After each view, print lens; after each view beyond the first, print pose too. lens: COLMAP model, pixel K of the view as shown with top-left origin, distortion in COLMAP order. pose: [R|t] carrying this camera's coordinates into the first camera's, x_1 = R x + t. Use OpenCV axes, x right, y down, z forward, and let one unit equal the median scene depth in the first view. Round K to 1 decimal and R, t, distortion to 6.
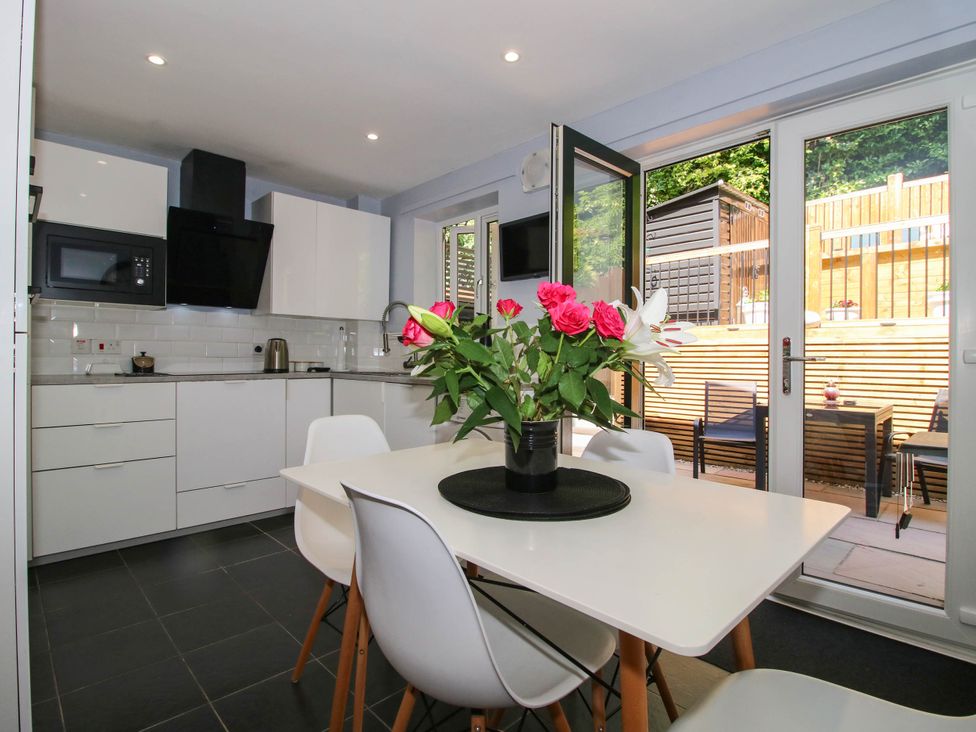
lens RADIAL K [[515.4, 0, 481.9], [0, 515.4, 359.6], [0, 0, 1]] dist [0.000246, -0.013021]
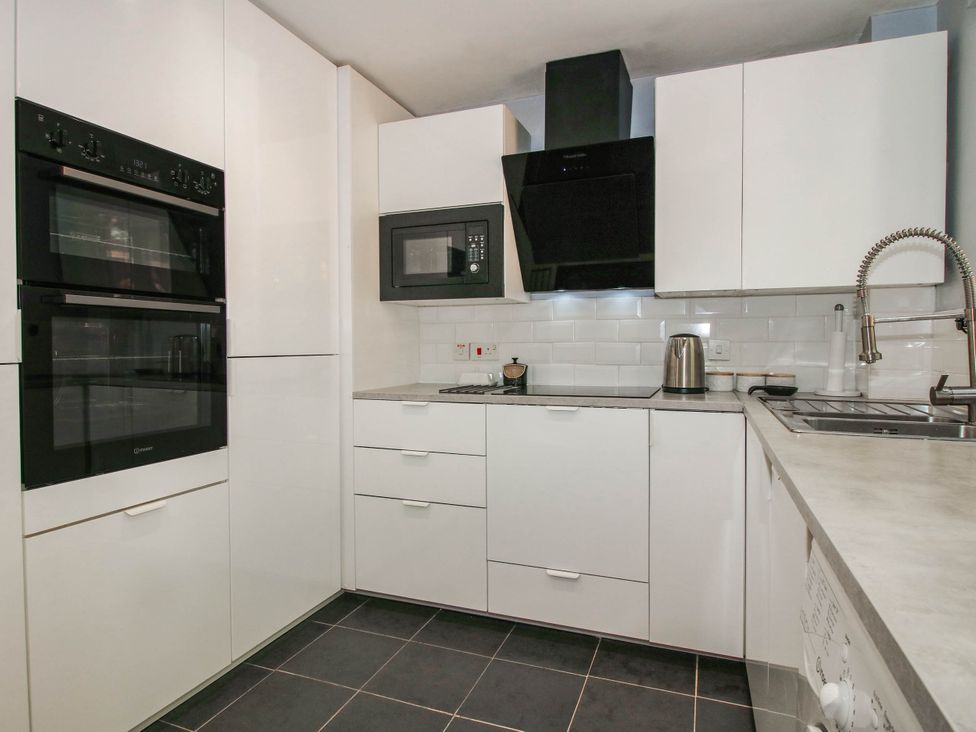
lens RADIAL K [[566.9, 0, 489.5], [0, 566.9, 357.4], [0, 0, 1]] dist [-0.003768, -0.004500]
pose [[0.424746, 0.010581, -0.905251, 0.095697], [0.003753, 0.999903, 0.013449, -0.027168], [0.905305, -0.009110, 0.424665, 0.601406]]
